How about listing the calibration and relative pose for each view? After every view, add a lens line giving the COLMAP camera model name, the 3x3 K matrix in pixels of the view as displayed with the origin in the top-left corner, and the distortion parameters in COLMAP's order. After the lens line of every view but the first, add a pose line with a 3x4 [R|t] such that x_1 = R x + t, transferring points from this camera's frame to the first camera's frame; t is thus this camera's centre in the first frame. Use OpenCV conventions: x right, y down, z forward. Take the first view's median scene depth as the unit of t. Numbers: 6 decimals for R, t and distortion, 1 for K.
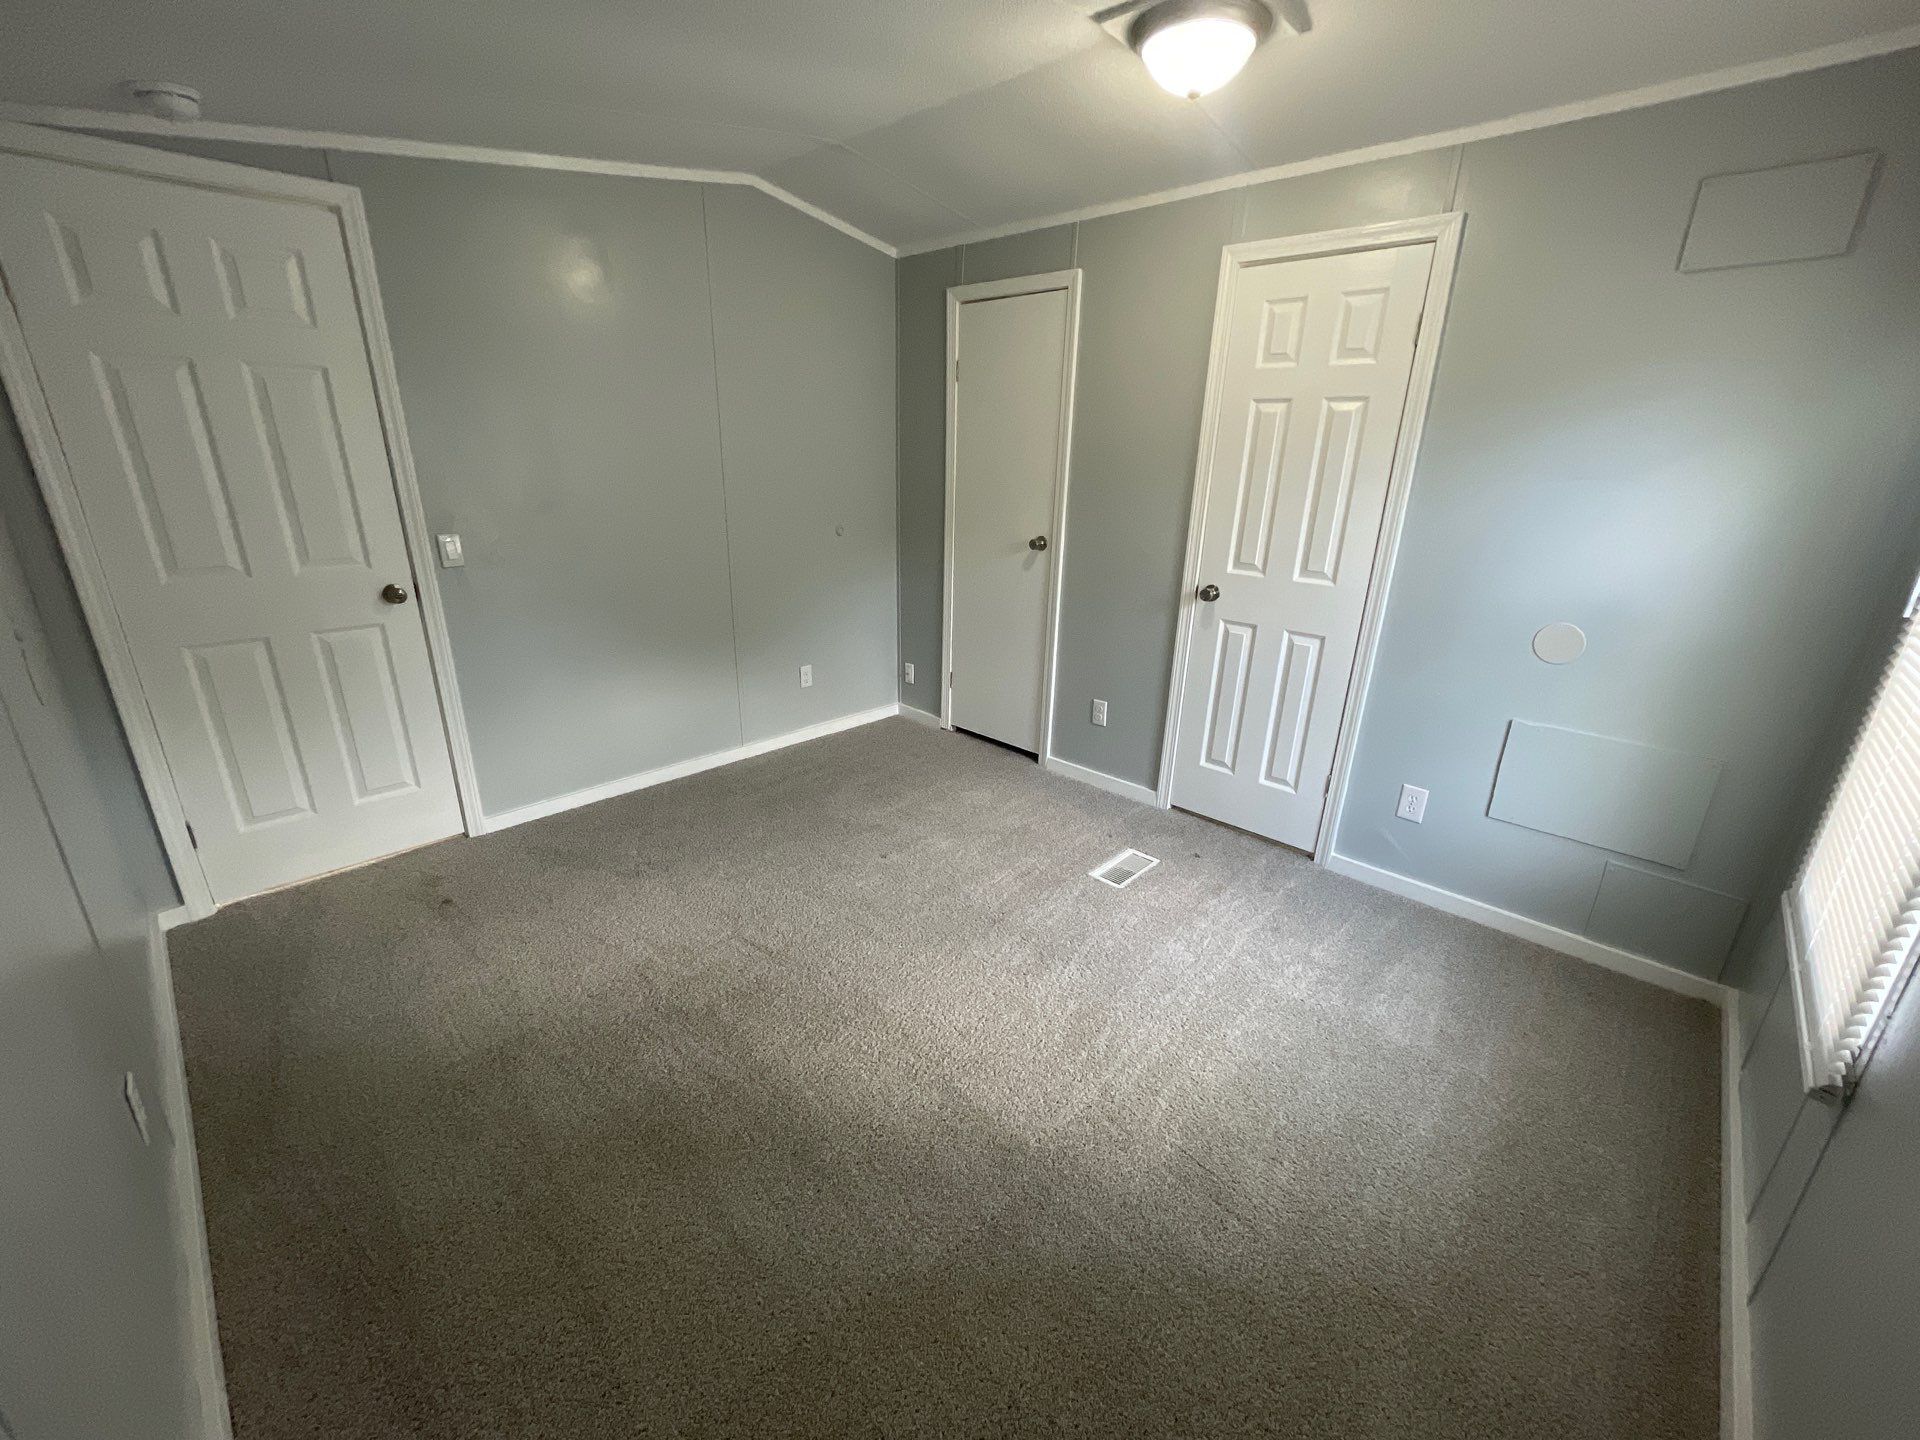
lens RADIAL K [[774.3, 0, 956.8], [0, 774.3, 718.9], [0, 0, 1]] dist [-0.000802, -0.000633]
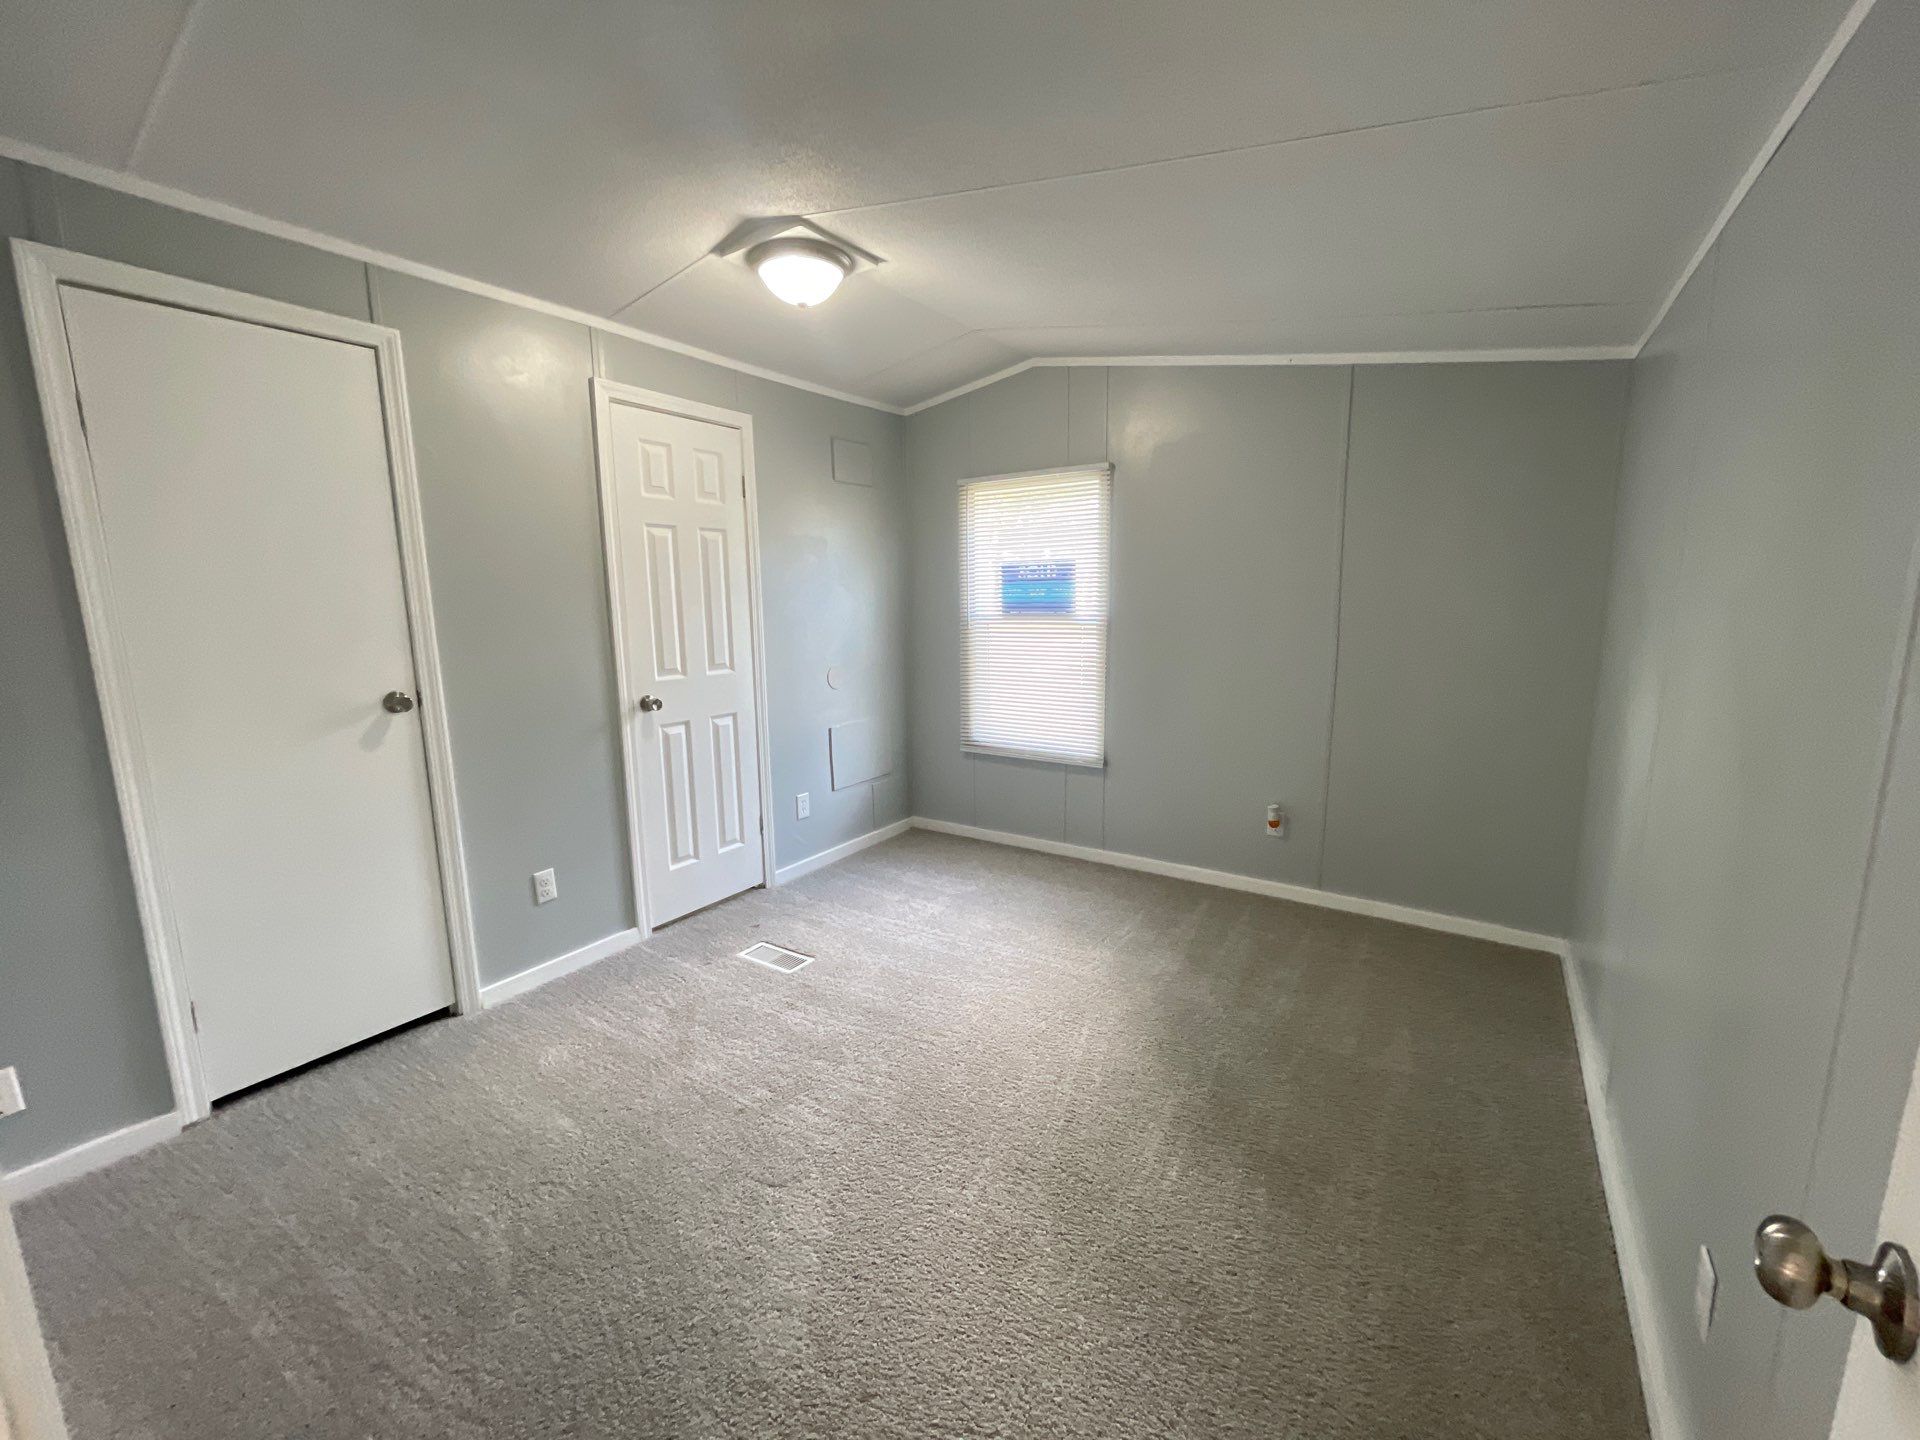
lens RADIAL K [[774.3, 0, 956.8], [0, 774.3, 718.9], [0, 0, 1]] dist [-0.000802, -0.000633]
pose [[-0.173057, -0.179883, 0.968346, -0.733042], [0.325182, 0.917612, 0.228573, -0.245117], [-0.929682, 0.354445, -0.100305, 0.734310]]
